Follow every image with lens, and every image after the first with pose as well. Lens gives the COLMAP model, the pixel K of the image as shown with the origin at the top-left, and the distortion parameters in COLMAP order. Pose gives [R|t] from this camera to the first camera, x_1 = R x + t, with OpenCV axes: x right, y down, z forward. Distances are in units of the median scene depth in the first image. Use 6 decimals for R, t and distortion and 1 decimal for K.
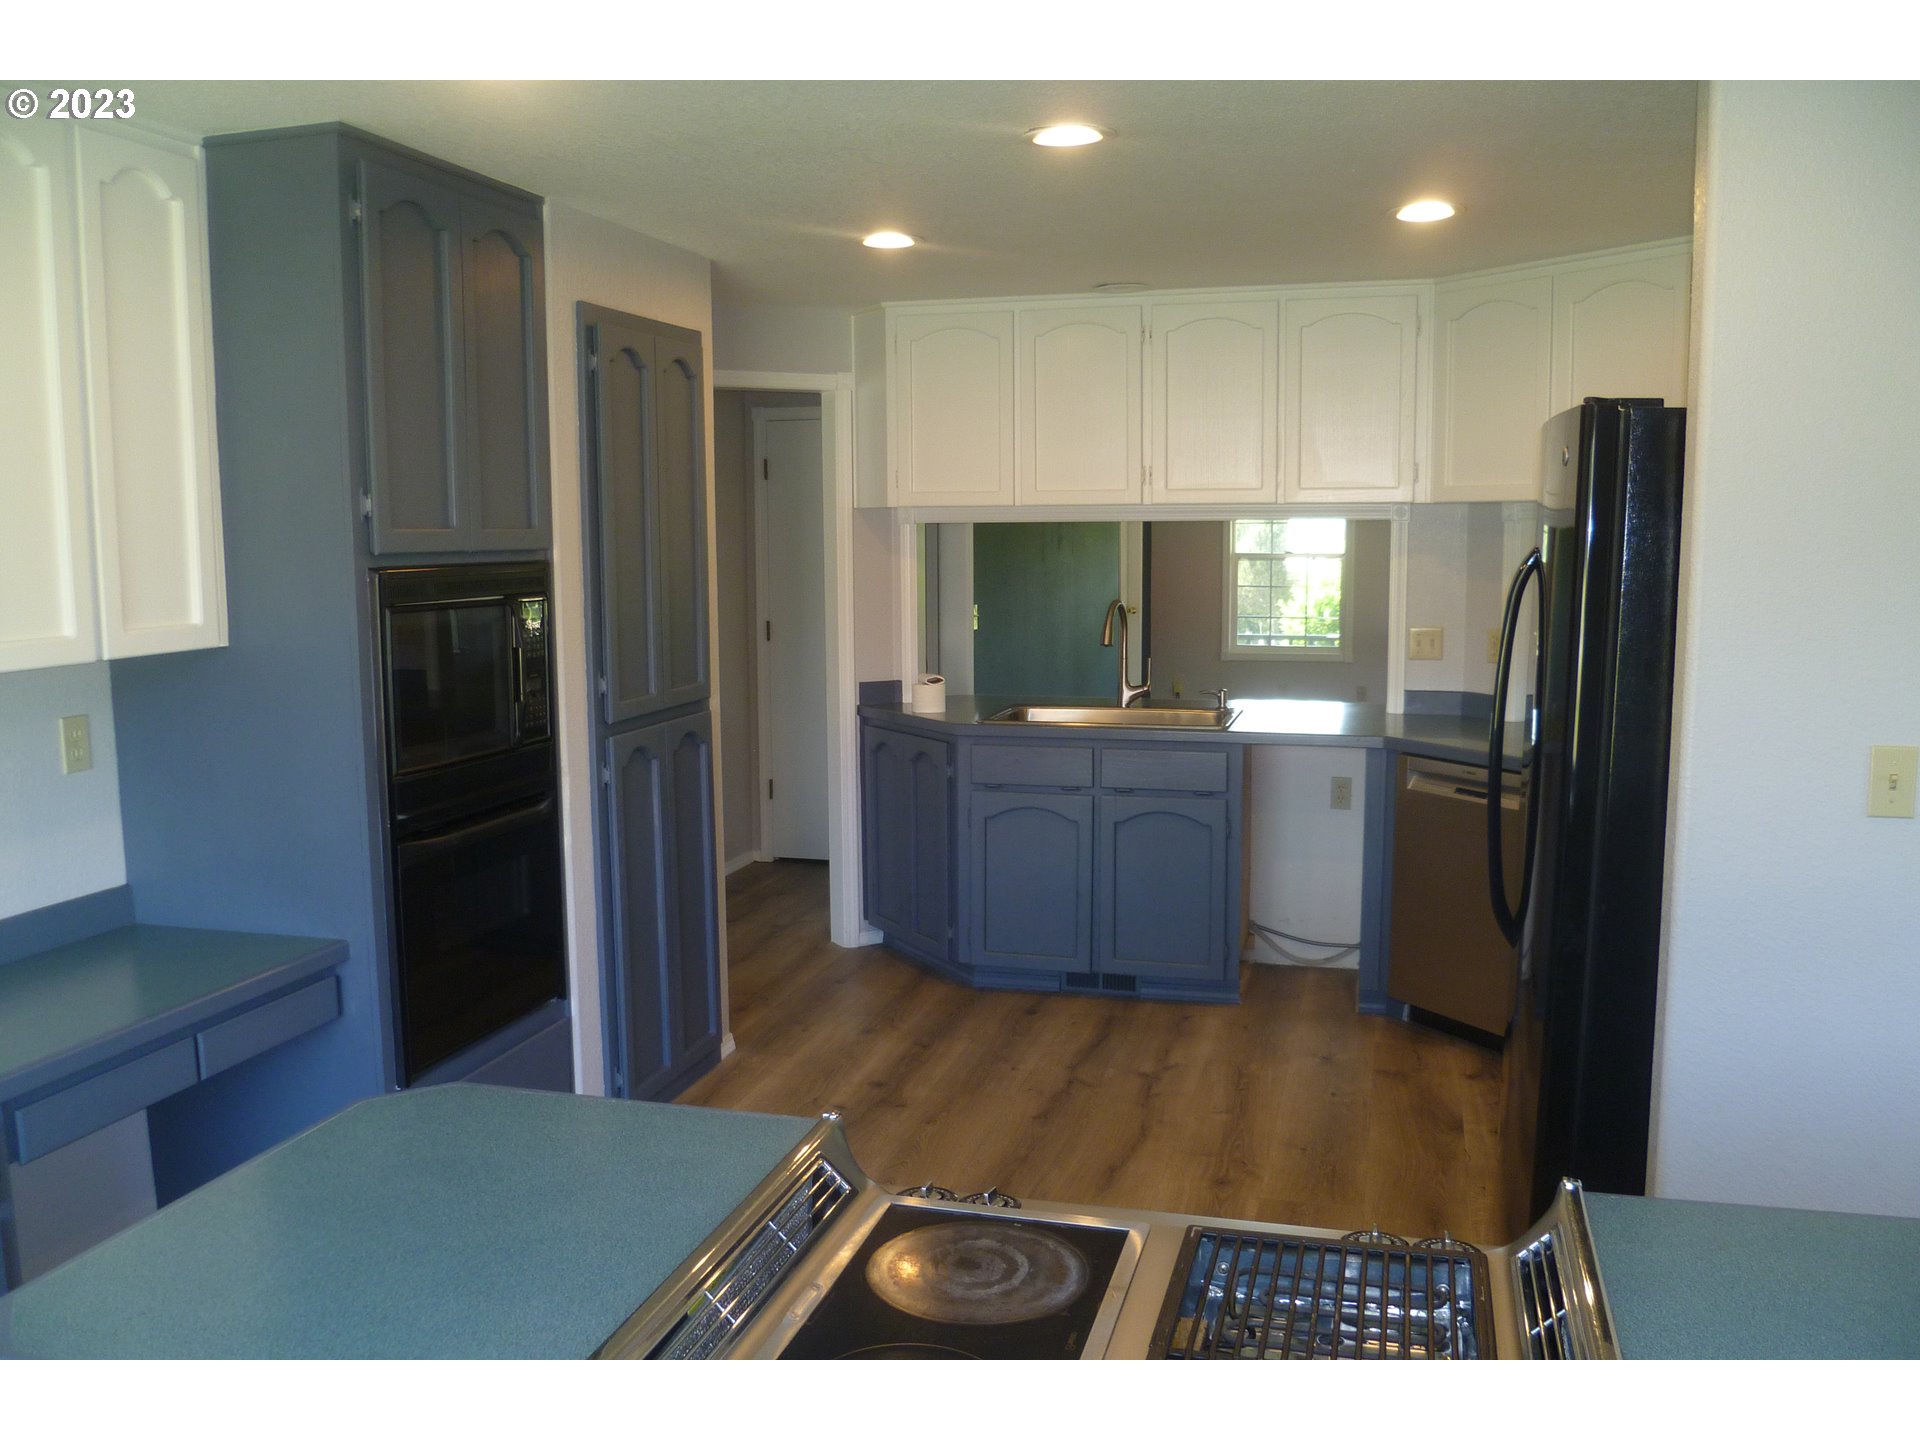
lens RADIAL K [[1629.7, 0, 955.6], [0, 1629.7, 723.5], [0, 0, 1]] dist [-0.060832, 0.003183]
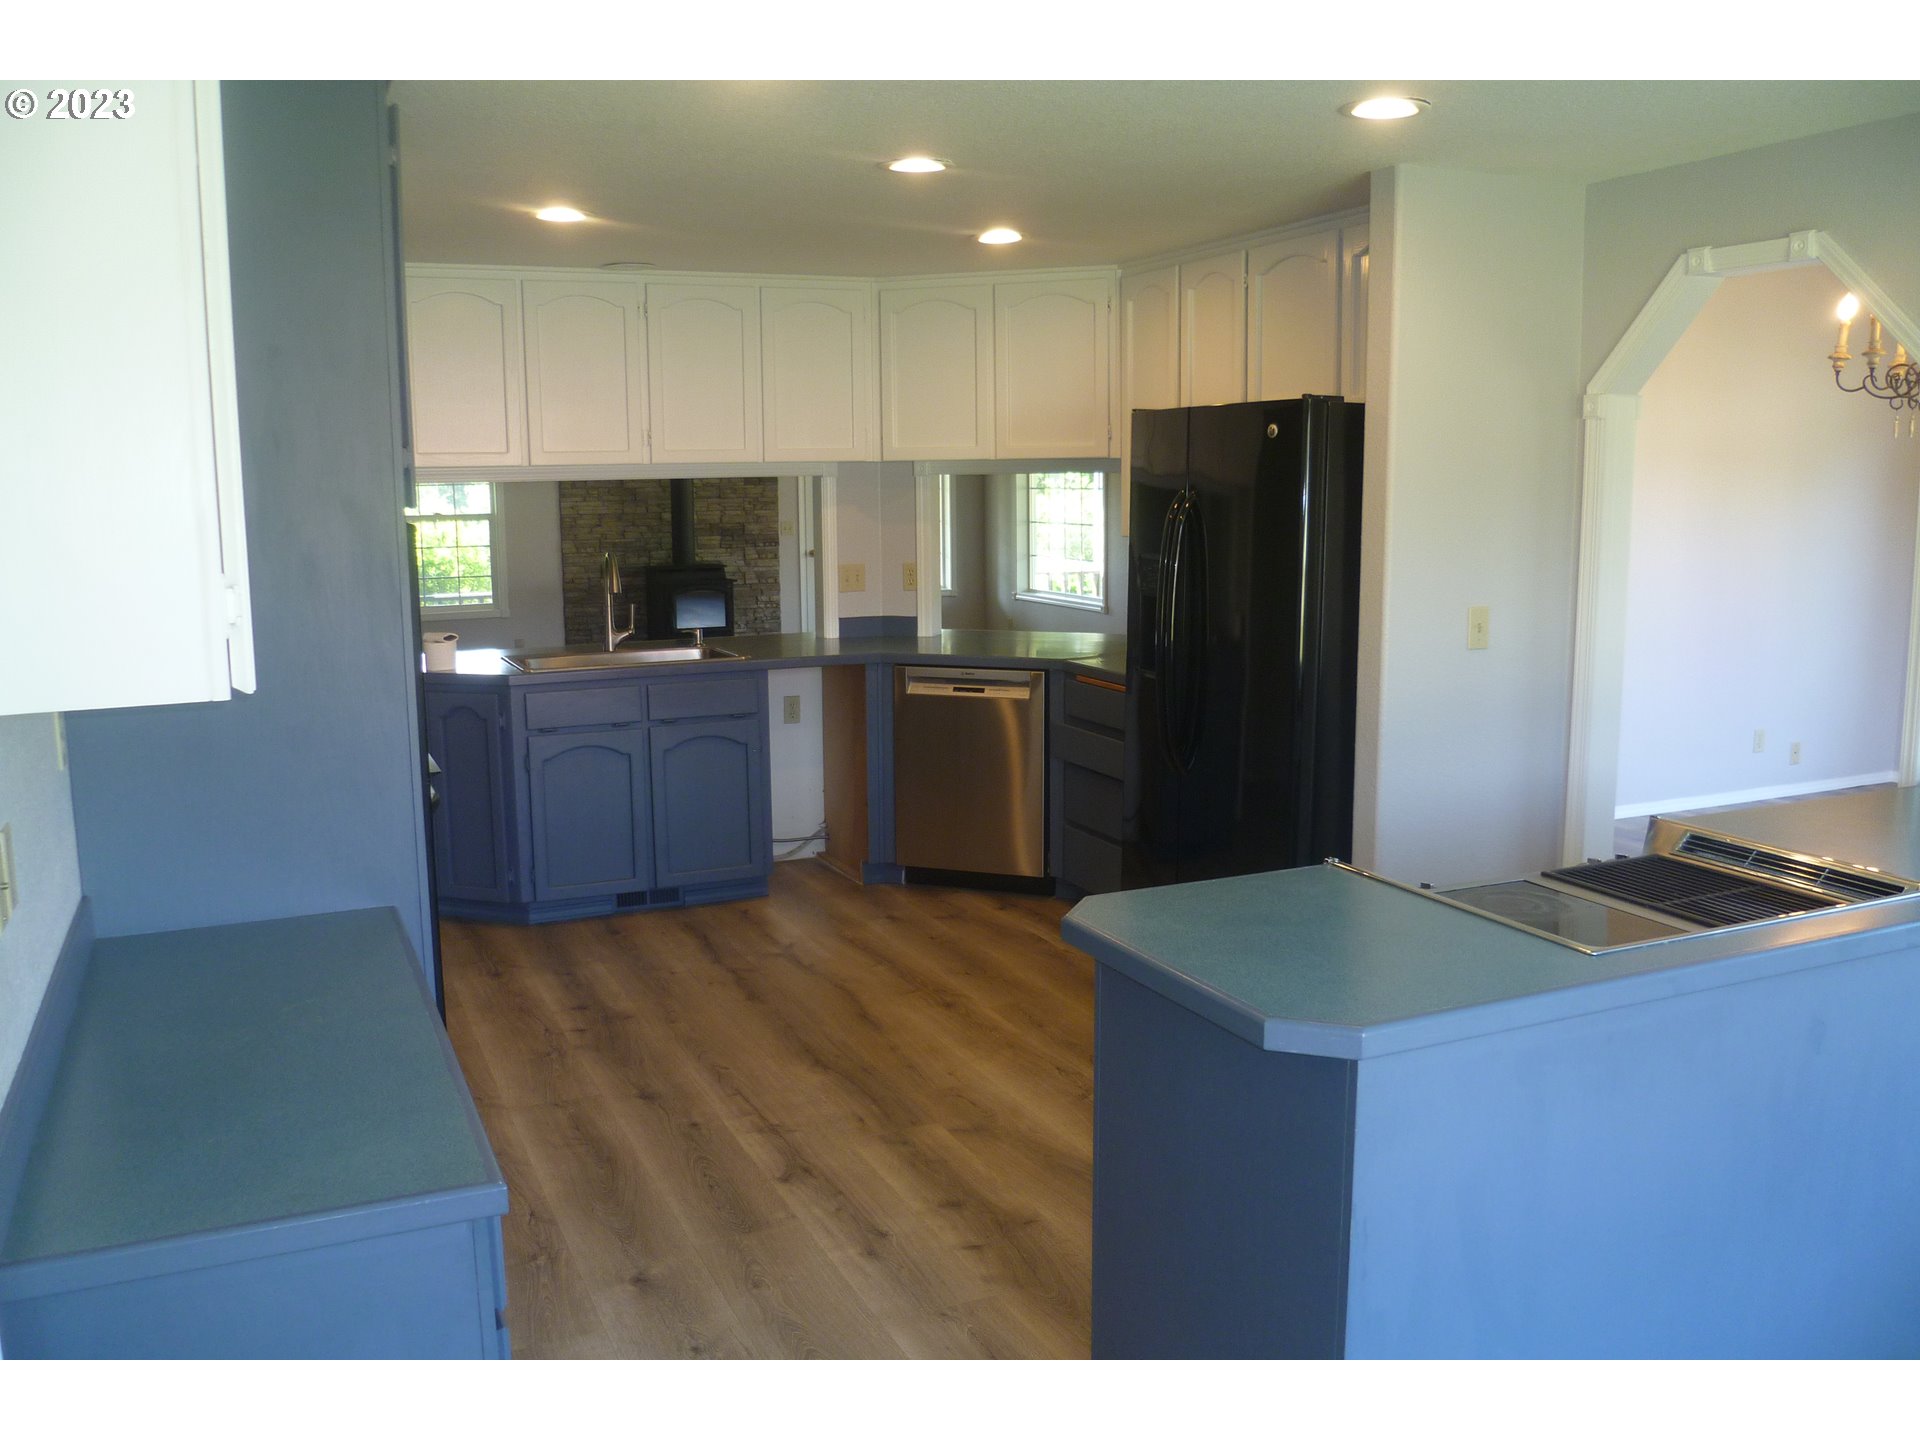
lens RADIAL K [[1629.7, 0, 940.3], [0, 1629.7, 720.5], [0, 0, 1]] dist [-0.060832, 0.003183]
pose [[0.776667, -0.097678, 0.622292, -0.451993], [0.086285, 0.995089, 0.048503, 0.003082], [-0.623974, 0.016024, 0.781281, 0.016144]]
